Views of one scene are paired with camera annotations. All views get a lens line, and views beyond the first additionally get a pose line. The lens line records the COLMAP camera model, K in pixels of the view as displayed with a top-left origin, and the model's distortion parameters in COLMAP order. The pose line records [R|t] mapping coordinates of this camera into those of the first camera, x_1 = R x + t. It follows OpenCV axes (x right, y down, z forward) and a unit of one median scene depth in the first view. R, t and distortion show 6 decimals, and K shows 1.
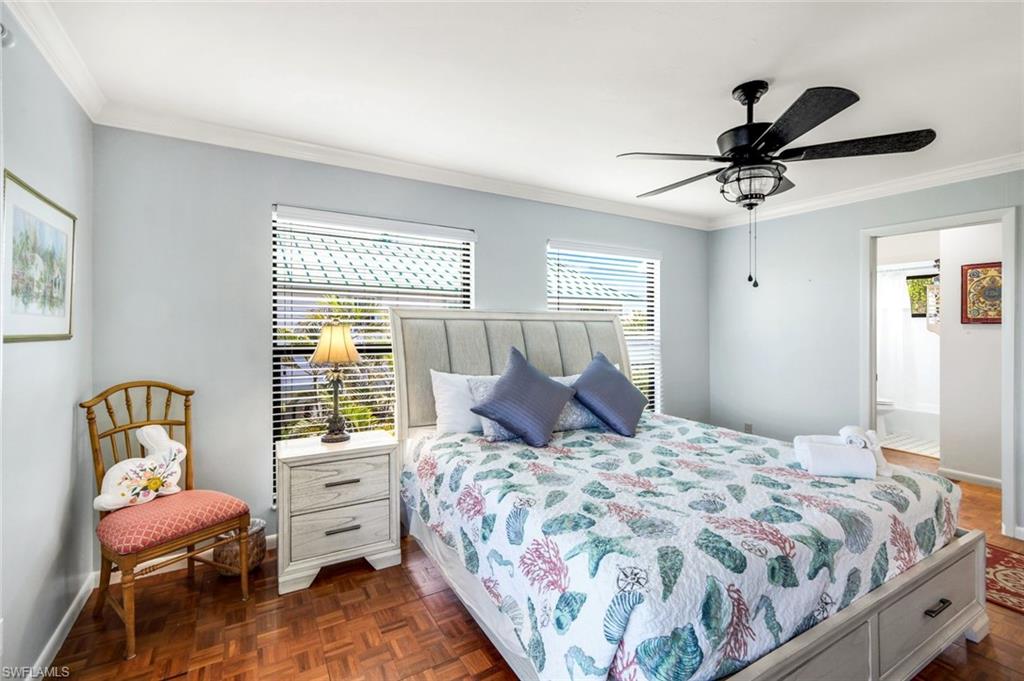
lens RADIAL K [[450.7, 0, 515.4], [0, 450.7, 328.8], [0, 0, 1]] dist [0.015674, 0.000332]
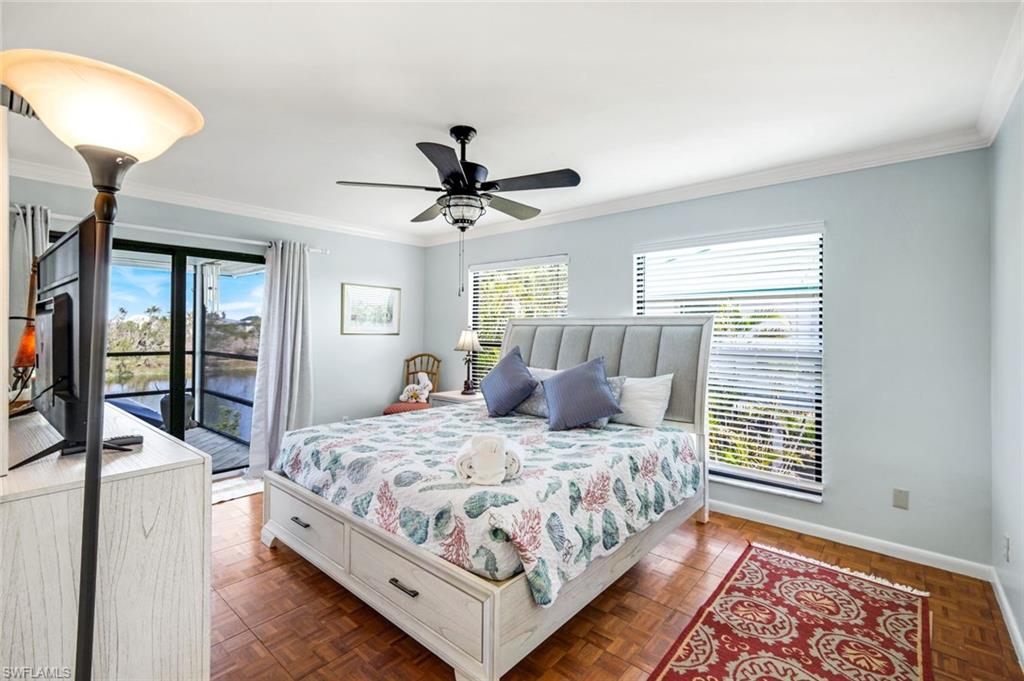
lens RADIAL K [[450.7, 0, 515.4], [0, 450.7, 328.8], [0, 0, 1]] dist [0.015674, 0.000332]
pose [[0.325478, -0.005390, -0.945534, 1.566951], [-0.007483, 0.999938, -0.008276, 0.001988], [0.945520, 0.009769, 0.325417, 0.692258]]
